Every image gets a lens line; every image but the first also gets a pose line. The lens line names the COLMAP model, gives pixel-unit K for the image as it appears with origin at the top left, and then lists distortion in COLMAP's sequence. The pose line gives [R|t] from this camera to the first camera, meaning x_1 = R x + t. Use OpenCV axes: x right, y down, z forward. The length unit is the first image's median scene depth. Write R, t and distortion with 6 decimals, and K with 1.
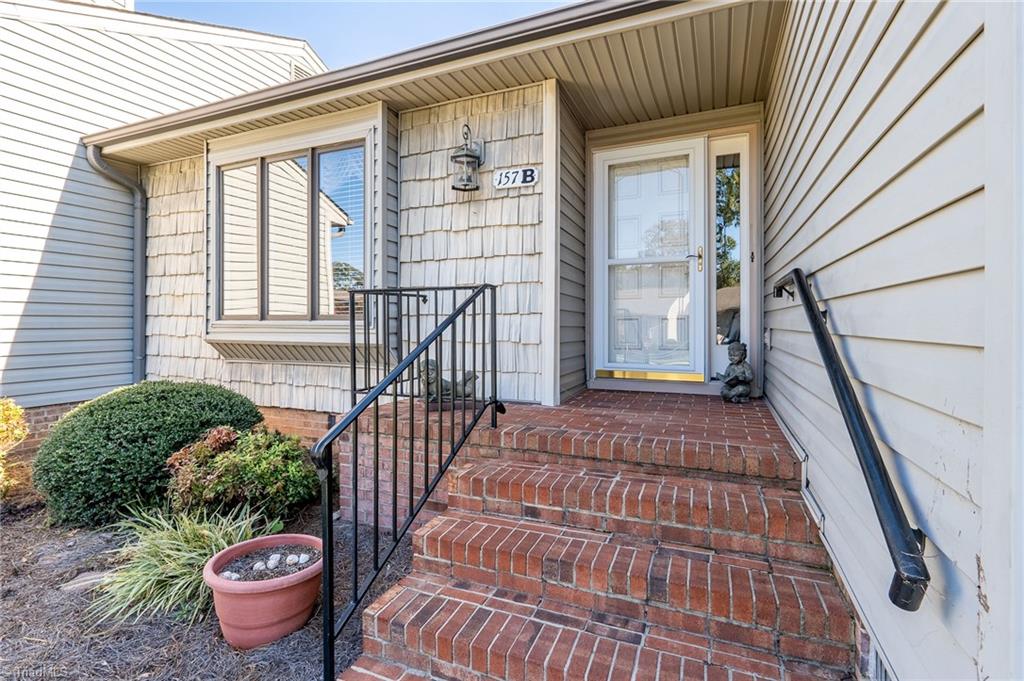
lens RADIAL K [[473.5, 0, 510.1], [0, 473.5, 332.5], [0, 0, 1]] dist [-0.024017, 0.001574]
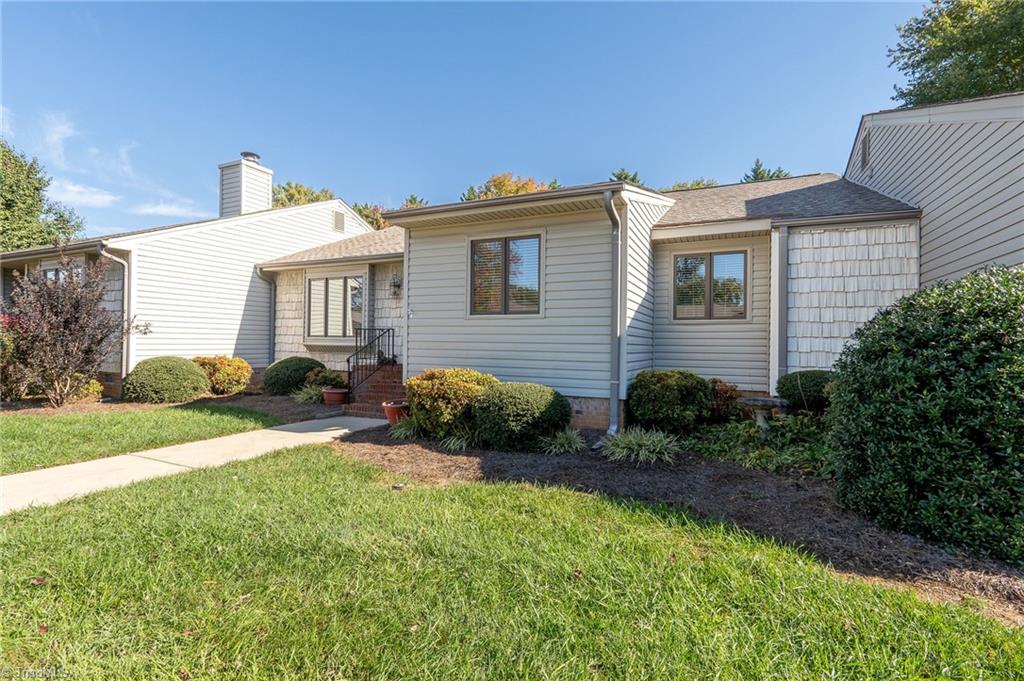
lens RADIAL K [[473.5, 0, 515.7], [0, 473.5, 342.4], [0, 0, 1]] dist [-0.024017, 0.001574]
pose [[0.999412, 0.012667, -0.031874, 0.649063], [-0.013230, 0.999759, -0.017529, 0.035942], [0.031645, 0.017940, 0.999338, -1.660840]]
